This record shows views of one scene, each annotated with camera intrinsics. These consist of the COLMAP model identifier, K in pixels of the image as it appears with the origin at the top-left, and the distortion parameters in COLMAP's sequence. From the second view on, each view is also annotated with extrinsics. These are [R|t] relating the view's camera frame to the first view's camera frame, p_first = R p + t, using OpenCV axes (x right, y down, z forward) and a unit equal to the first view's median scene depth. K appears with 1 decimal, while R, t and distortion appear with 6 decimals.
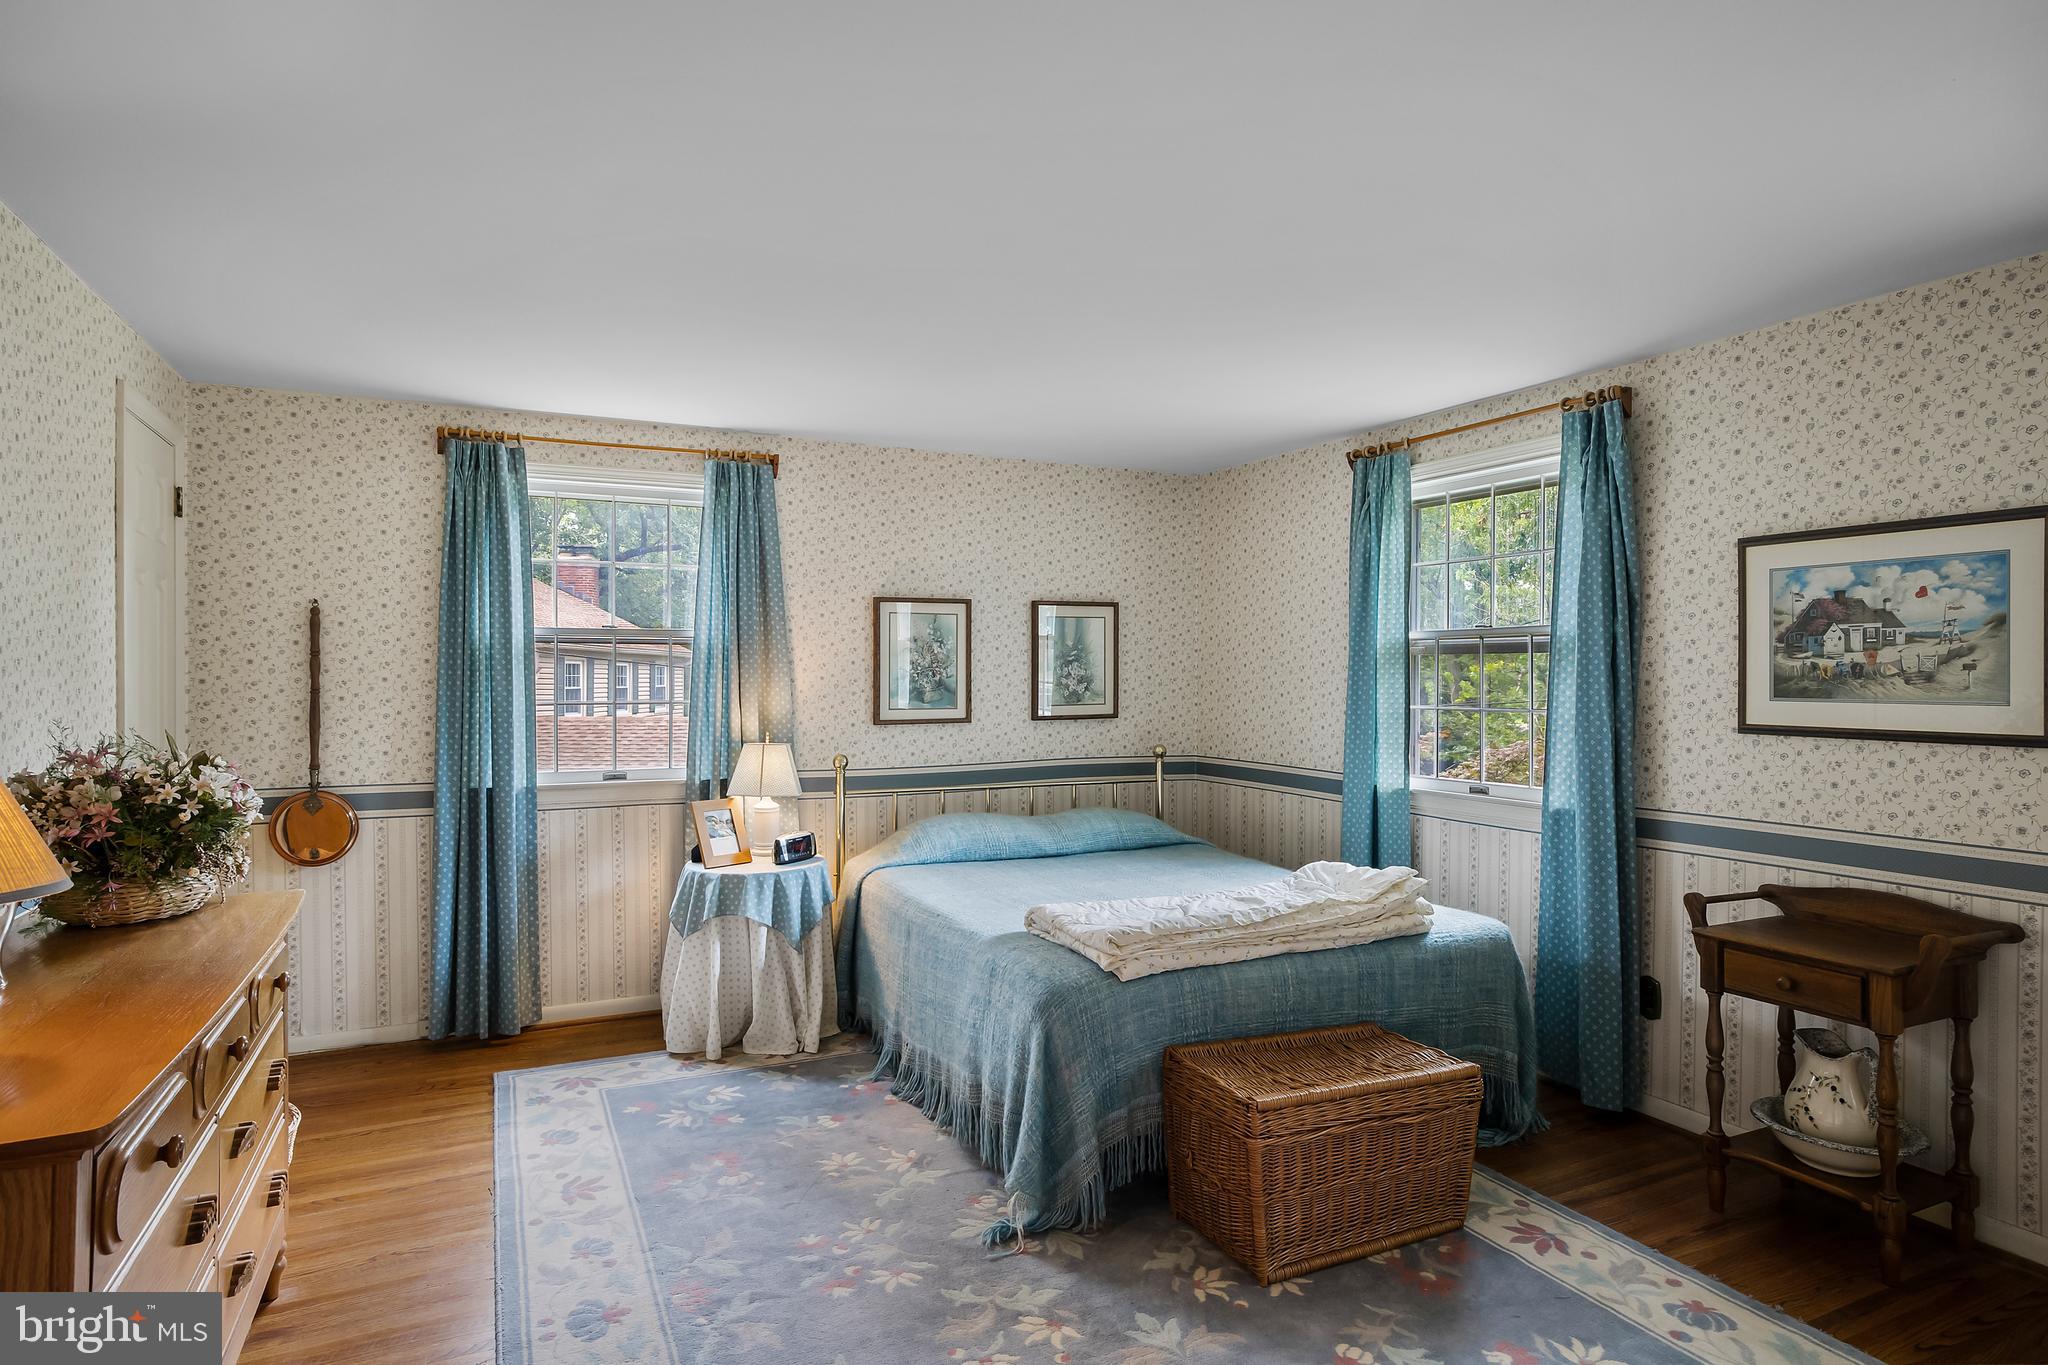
lens RADIAL K [[1130.5, 0, 1024.0], [0, 1130.5, 680.0], [0, 0, 1]] dist [-0.004555, 0.000016]
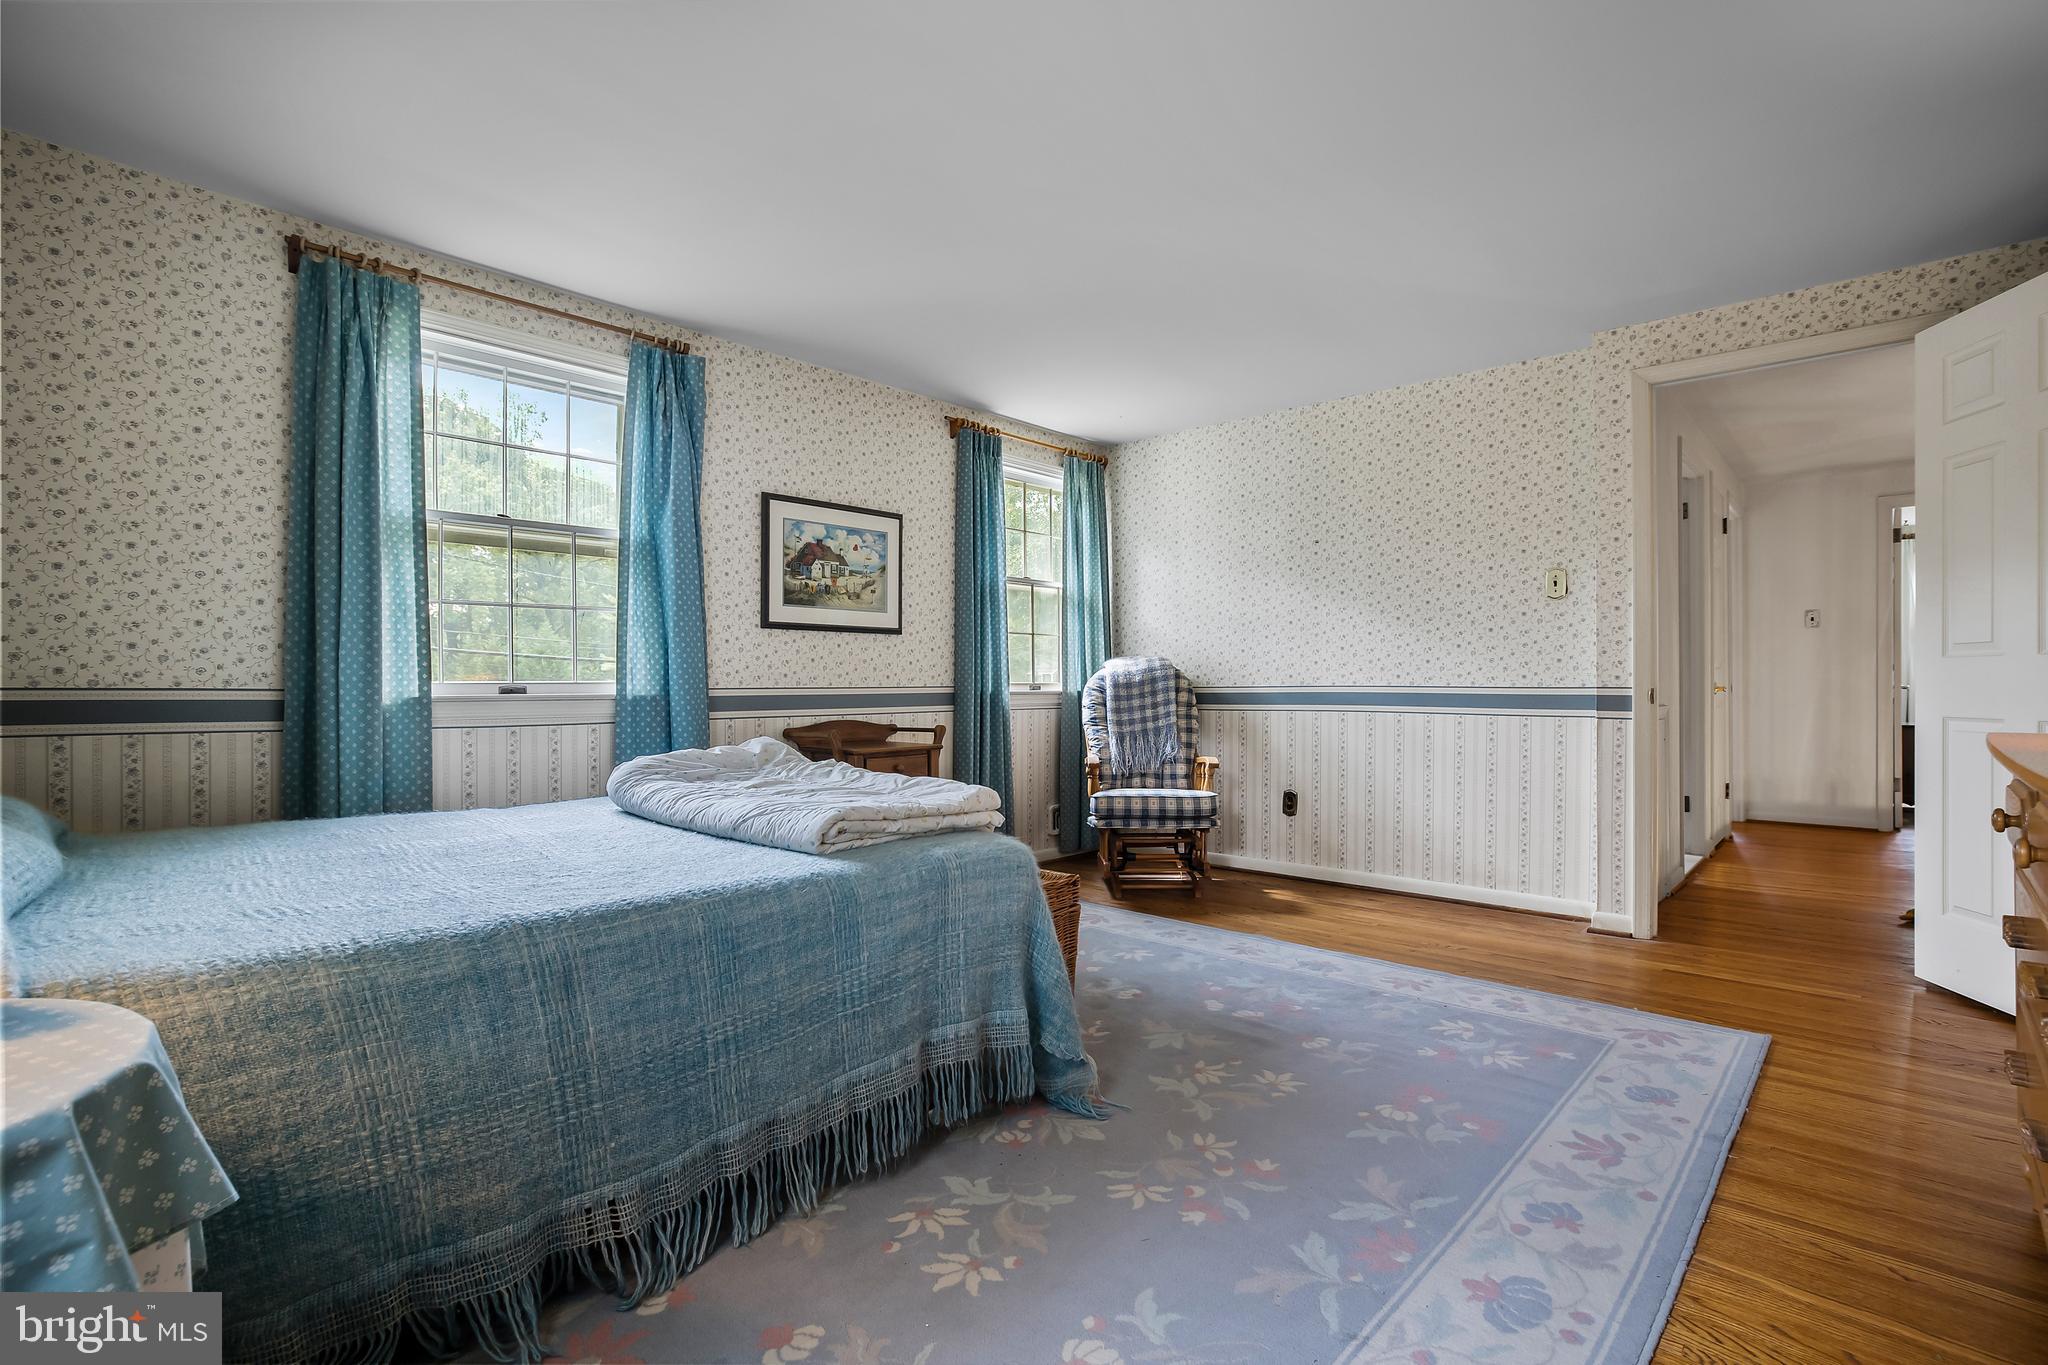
lens RADIAL K [[979.6, 0, 1026.8], [0, 979.6, 680.4], [0, 0, 1]] dist [-0.010948, 0.002459]
pose [[-0.363509, 0.002884, 0.931586, -0.691262], [0.005138, 0.999986, -0.001091, 0.125492], [-0.931576, 0.004390, -0.363519, 1.224115]]
